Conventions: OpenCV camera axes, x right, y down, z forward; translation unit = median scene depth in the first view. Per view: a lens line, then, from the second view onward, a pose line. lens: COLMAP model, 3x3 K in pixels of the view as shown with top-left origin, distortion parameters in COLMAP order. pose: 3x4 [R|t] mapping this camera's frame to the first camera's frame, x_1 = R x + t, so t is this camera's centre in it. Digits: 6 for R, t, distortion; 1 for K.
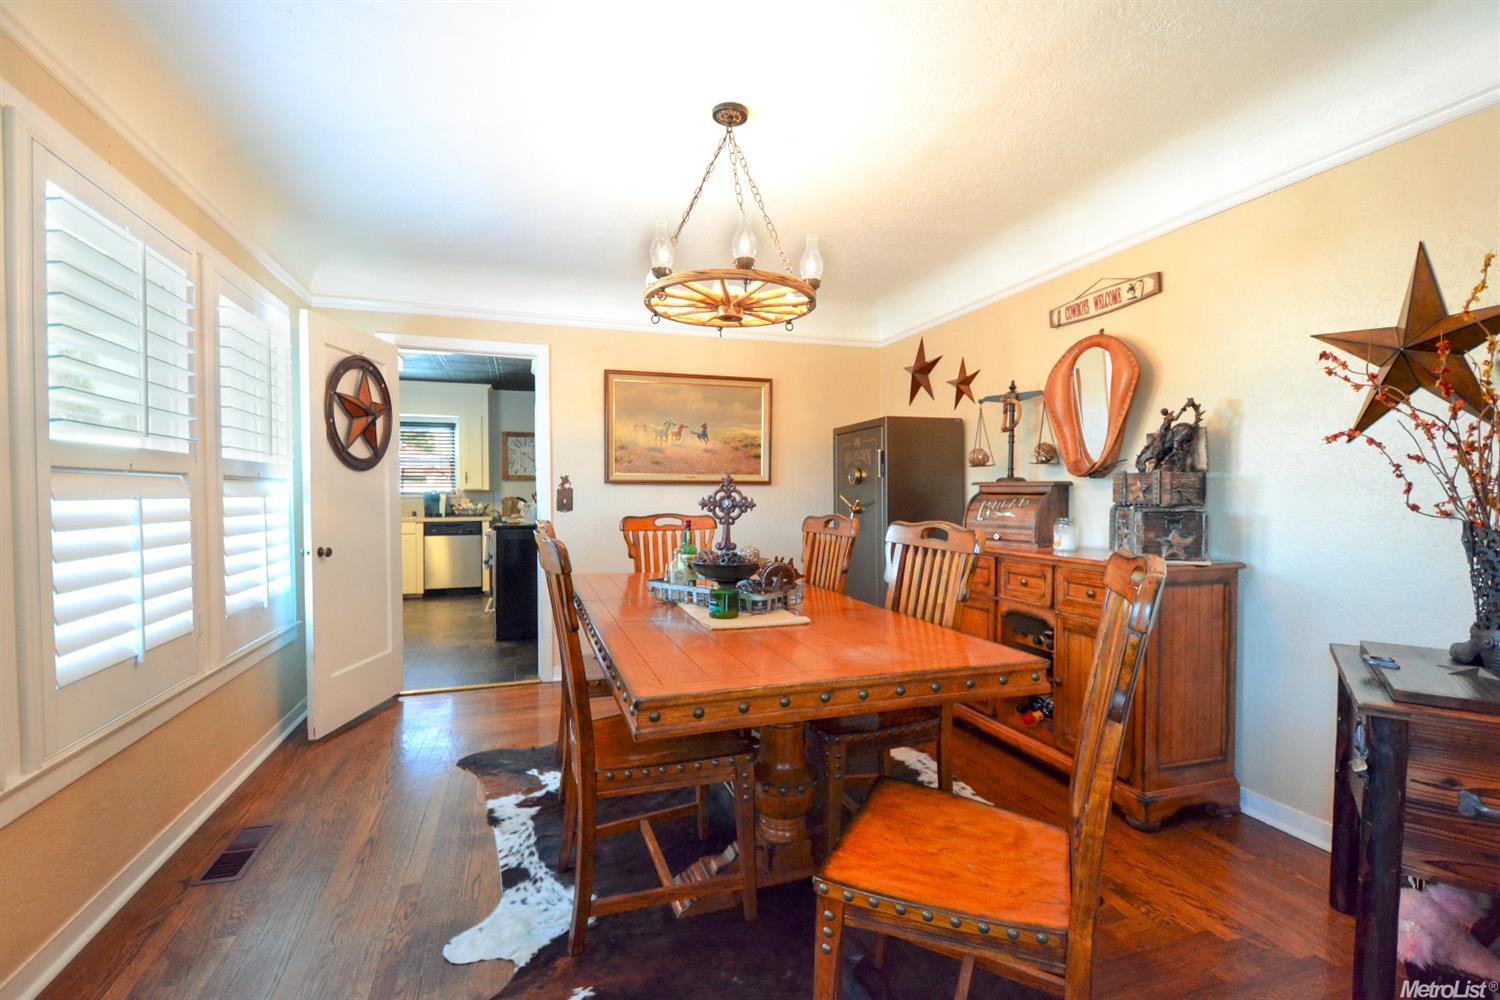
lens RADIAL K [[668.0, 0, 744.2], [0, 668.0, 510.8], [0, 0, 1]] dist [0.011757, -0.009769]
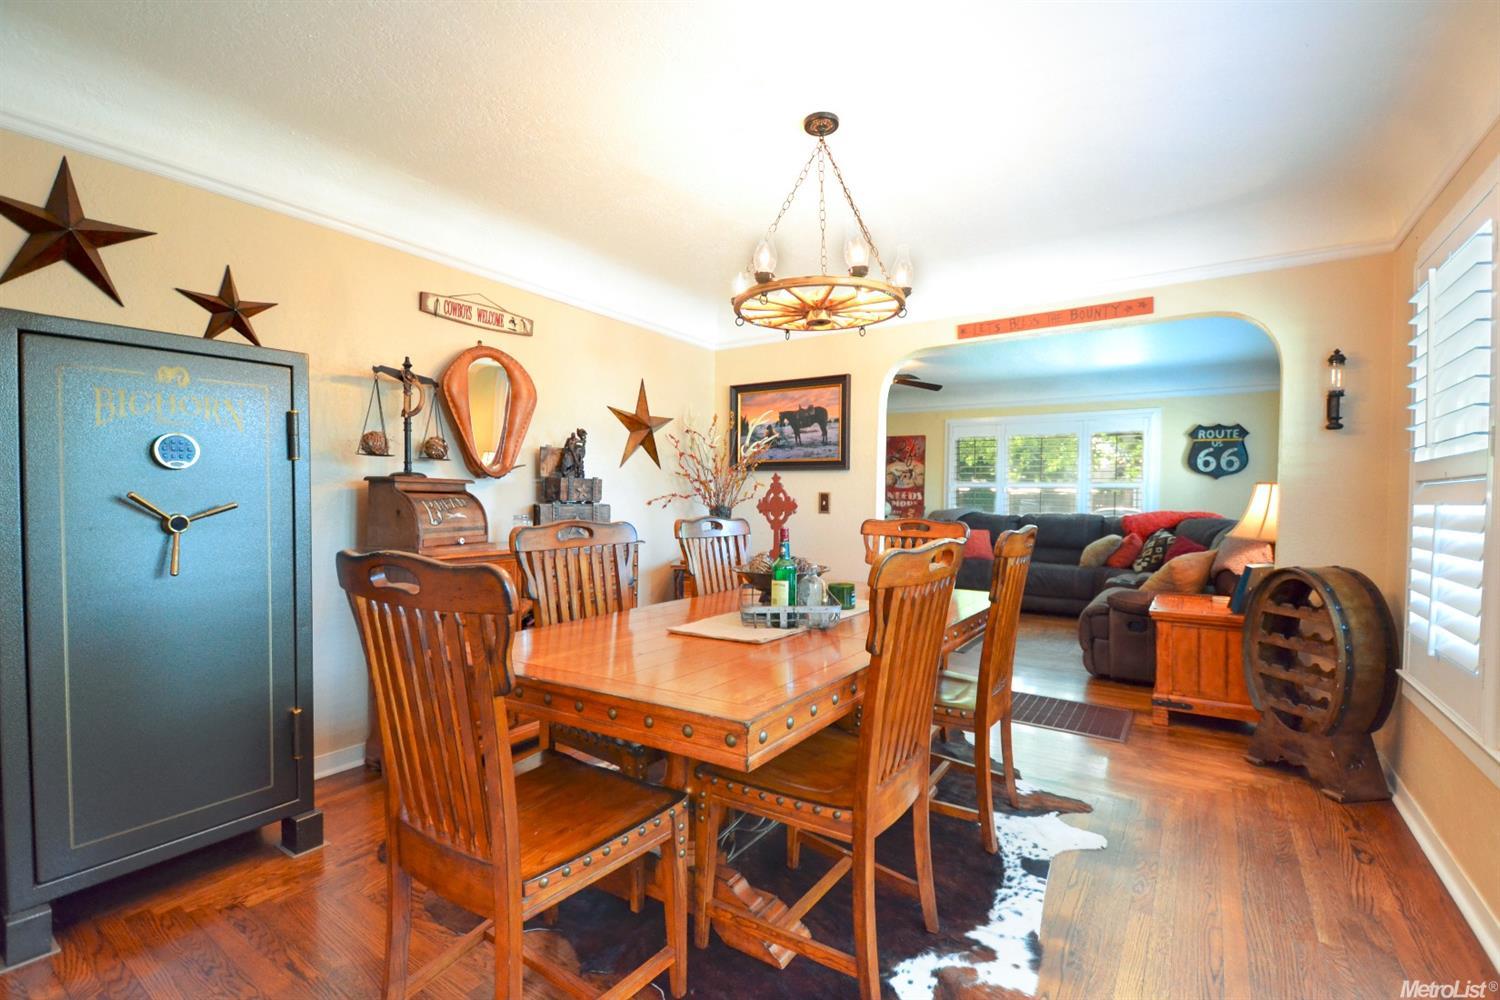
lens RADIAL K [[668.0, 0, 750.5], [0, 668.0, 503.1], [0, 0, 1]] dist [0.011757, -0.009769]
pose [[-0.614997, -0.014298, 0.788399, -0.717429], [0.011162, 0.999578, 0.026835, -0.039744], [-0.788450, 0.025304, -0.614578, 1.605742]]
